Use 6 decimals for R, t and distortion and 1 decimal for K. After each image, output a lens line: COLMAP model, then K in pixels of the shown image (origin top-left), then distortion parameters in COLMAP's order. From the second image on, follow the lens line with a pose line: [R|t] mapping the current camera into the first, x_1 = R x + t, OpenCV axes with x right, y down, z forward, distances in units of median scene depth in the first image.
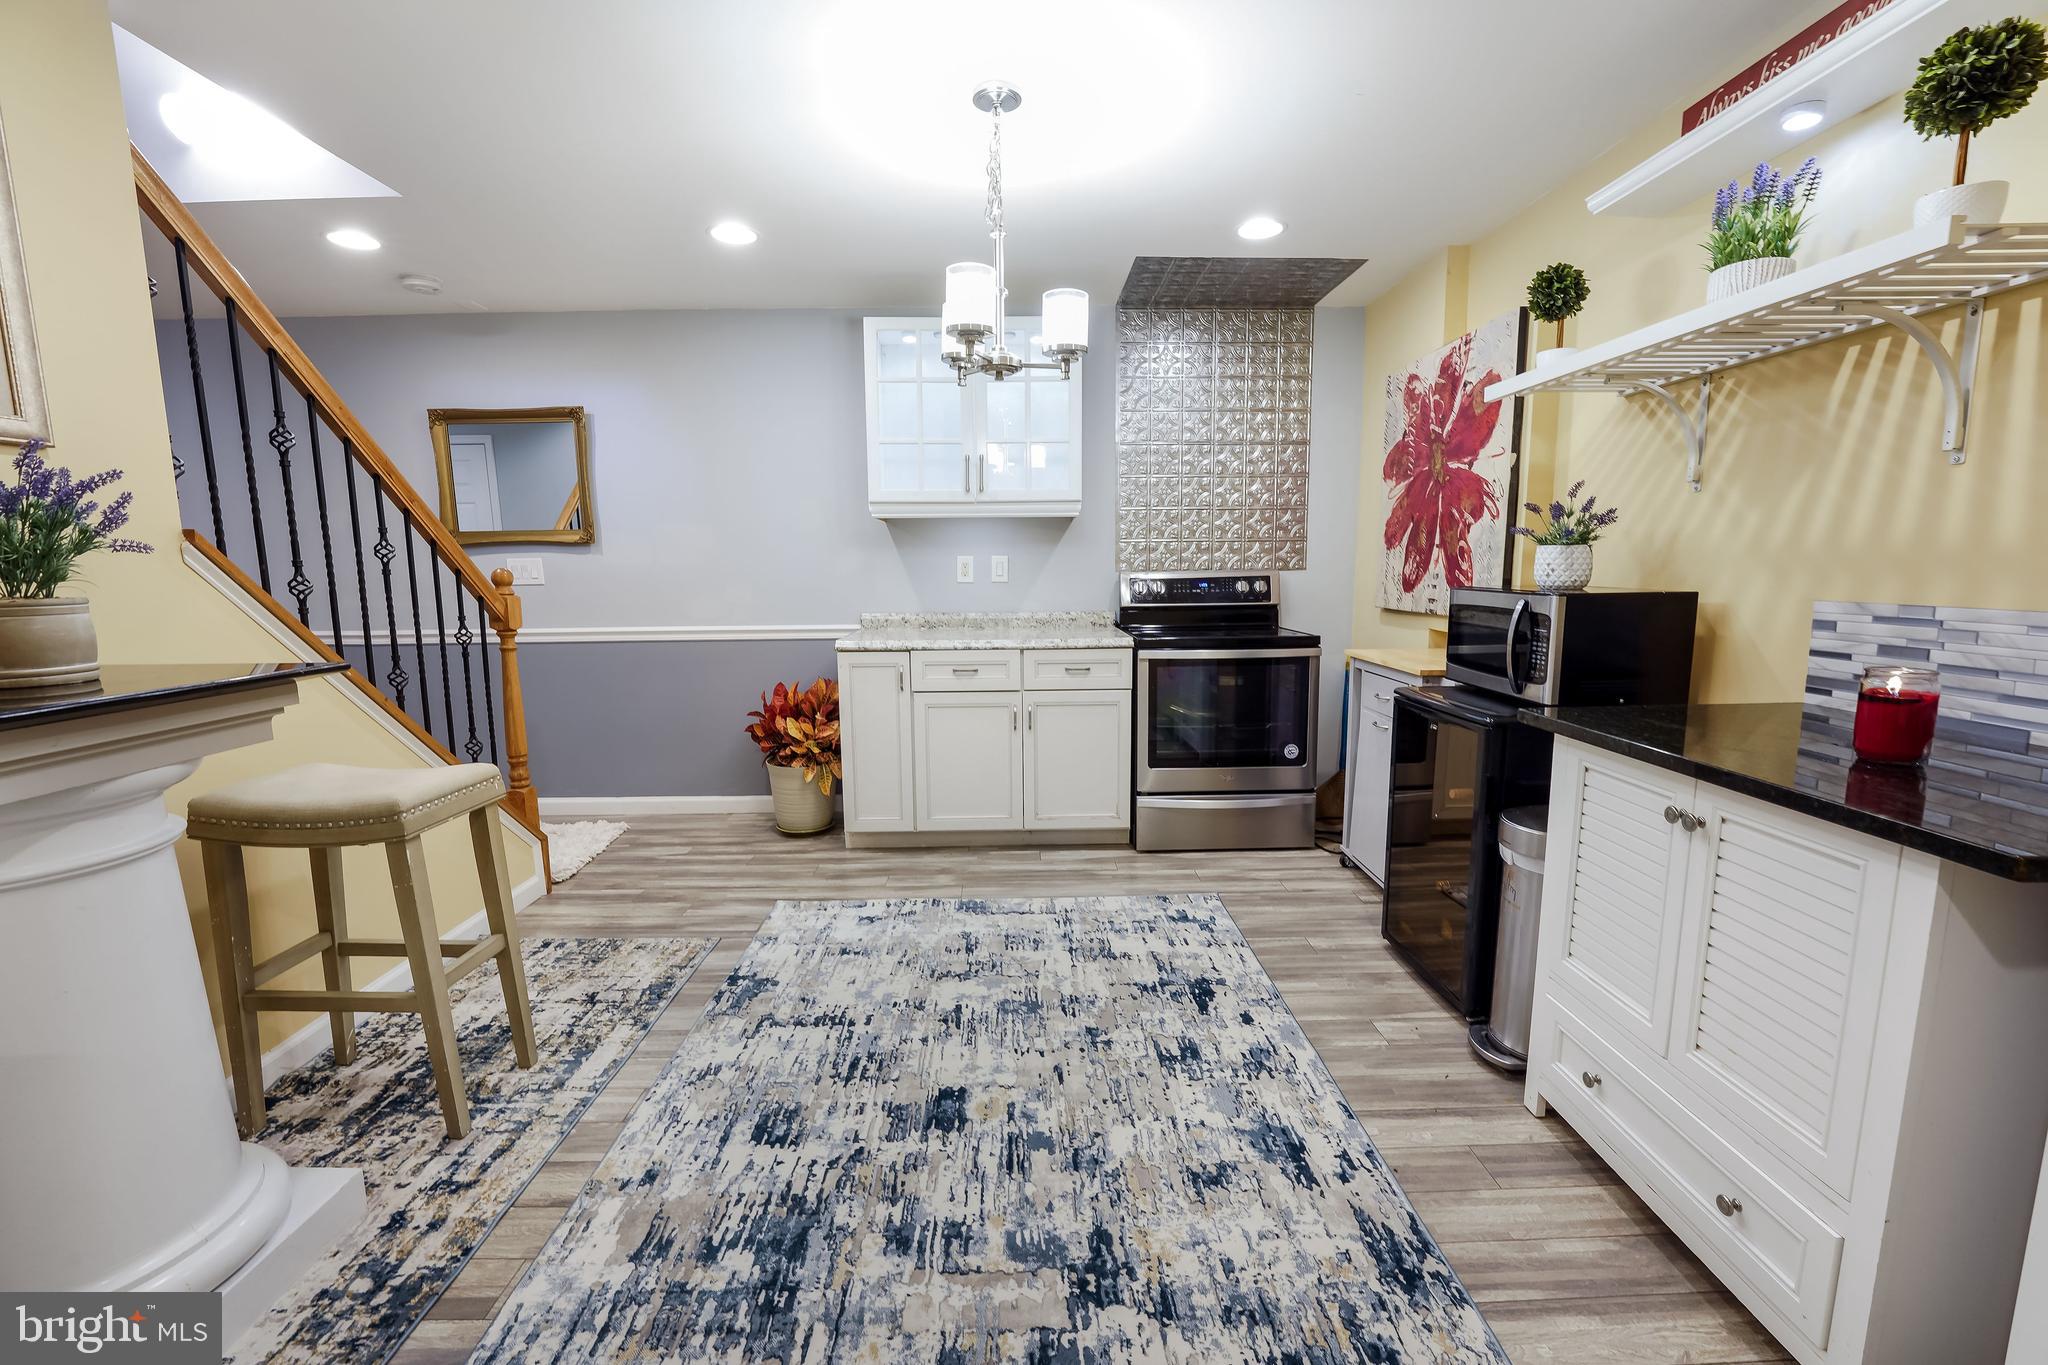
lens RADIAL K [[839.7, 0, 1022.3], [0, 839.7, 669.7], [0, 0, 1]] dist [-0.022416, 0.000245]
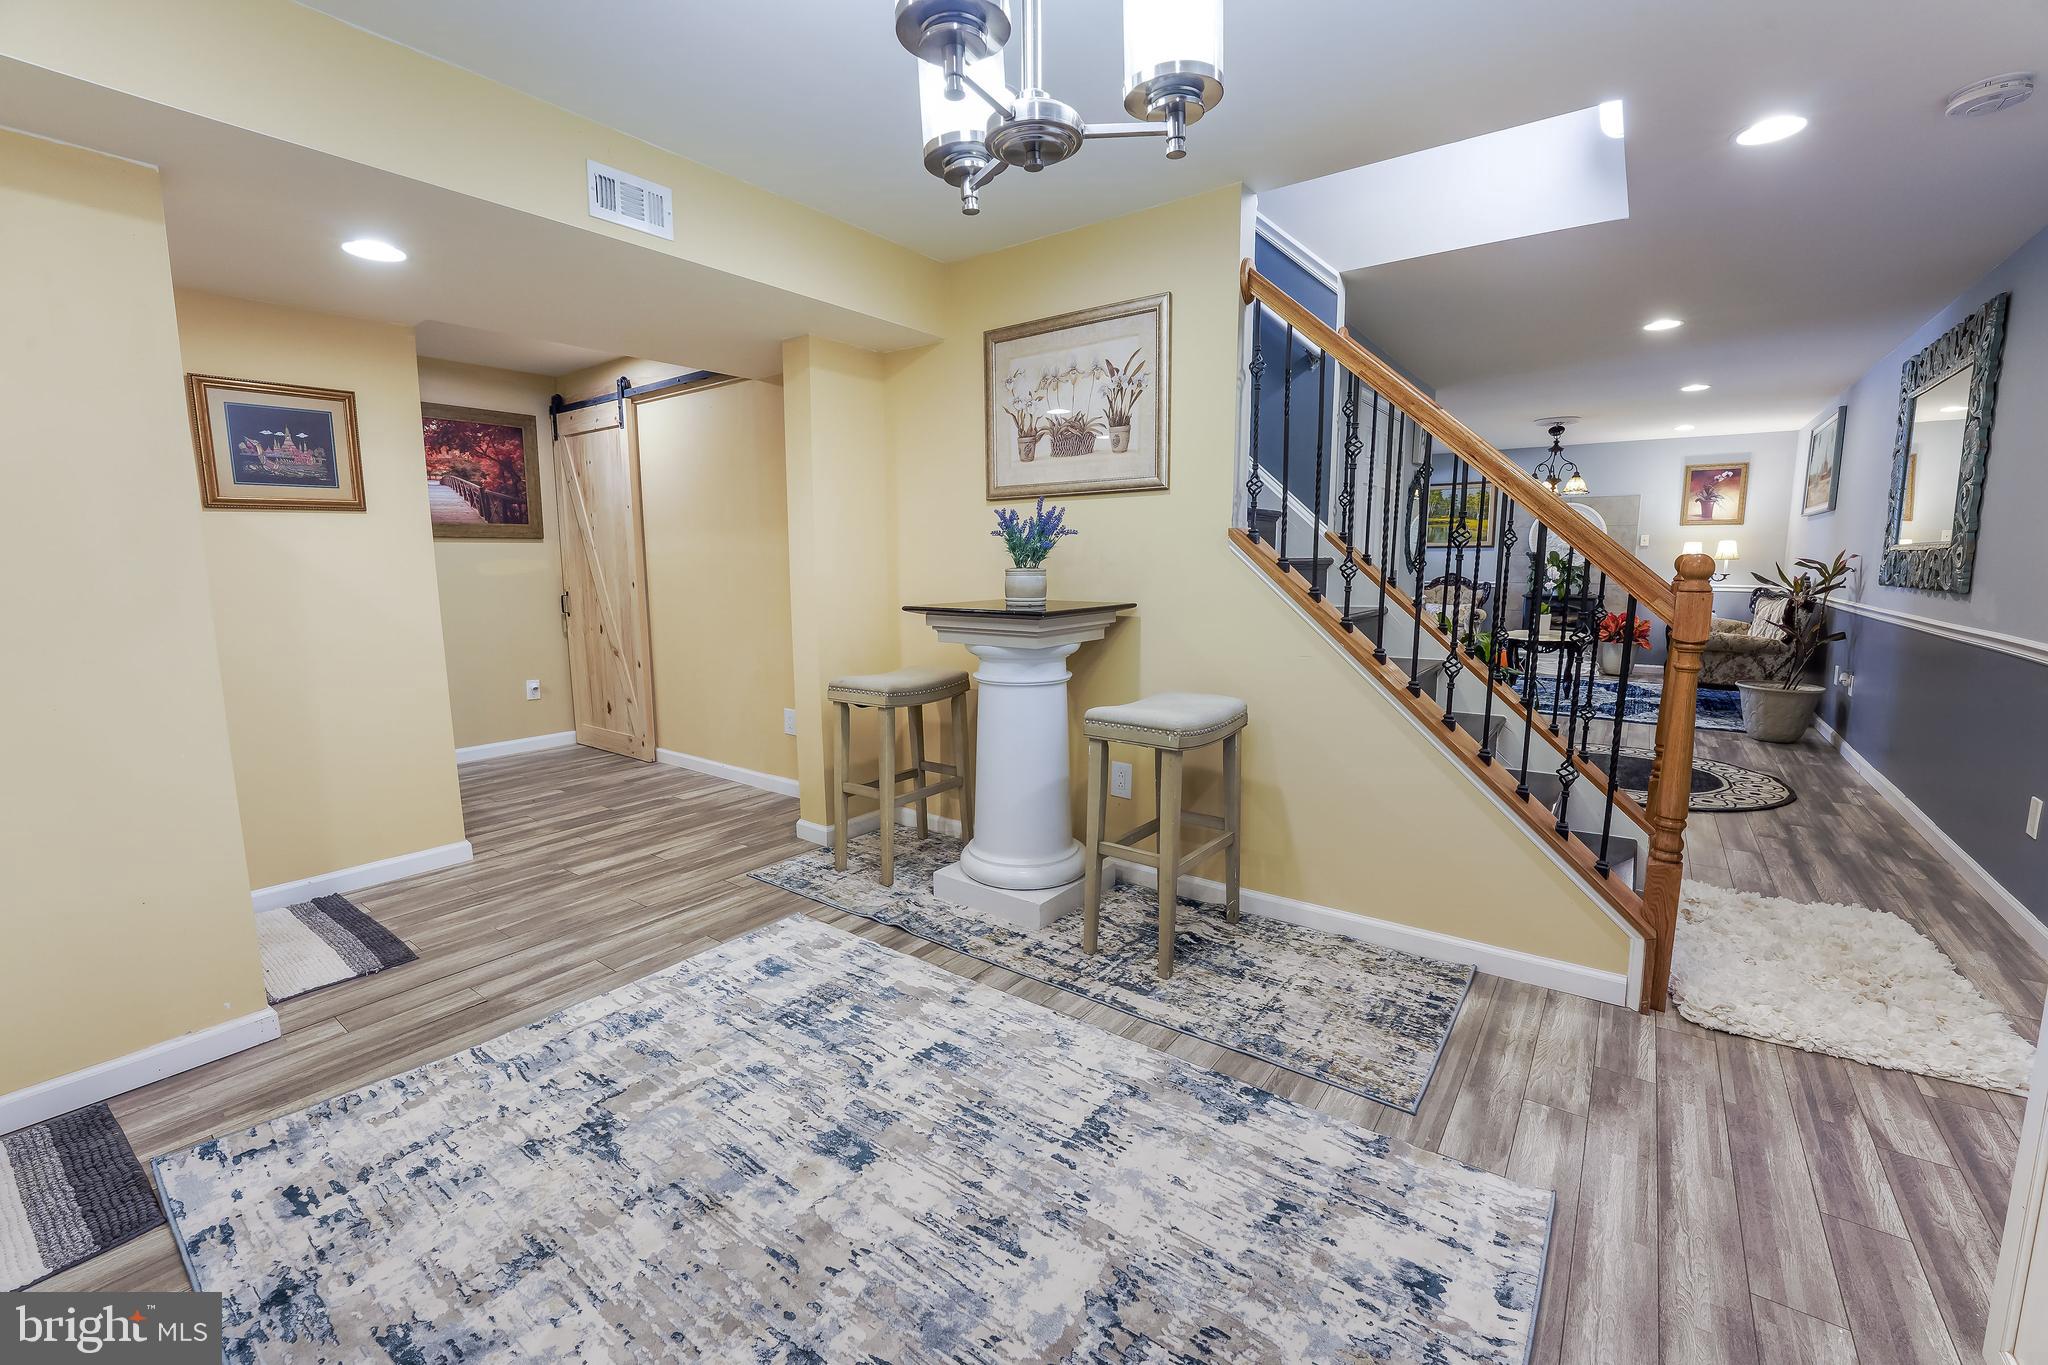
lens RADIAL K [[839.7, 0, 1022.3], [0, 839.7, 669.7], [0, 0, 1]] dist [-0.022416, 0.000245]
pose [[-0.609868, 0.116200, -0.783938, 0.445599], [-0.084921, 0.973915, 0.210424, -0.198112], [0.787940, 0.194903, -0.584092, 1.563066]]
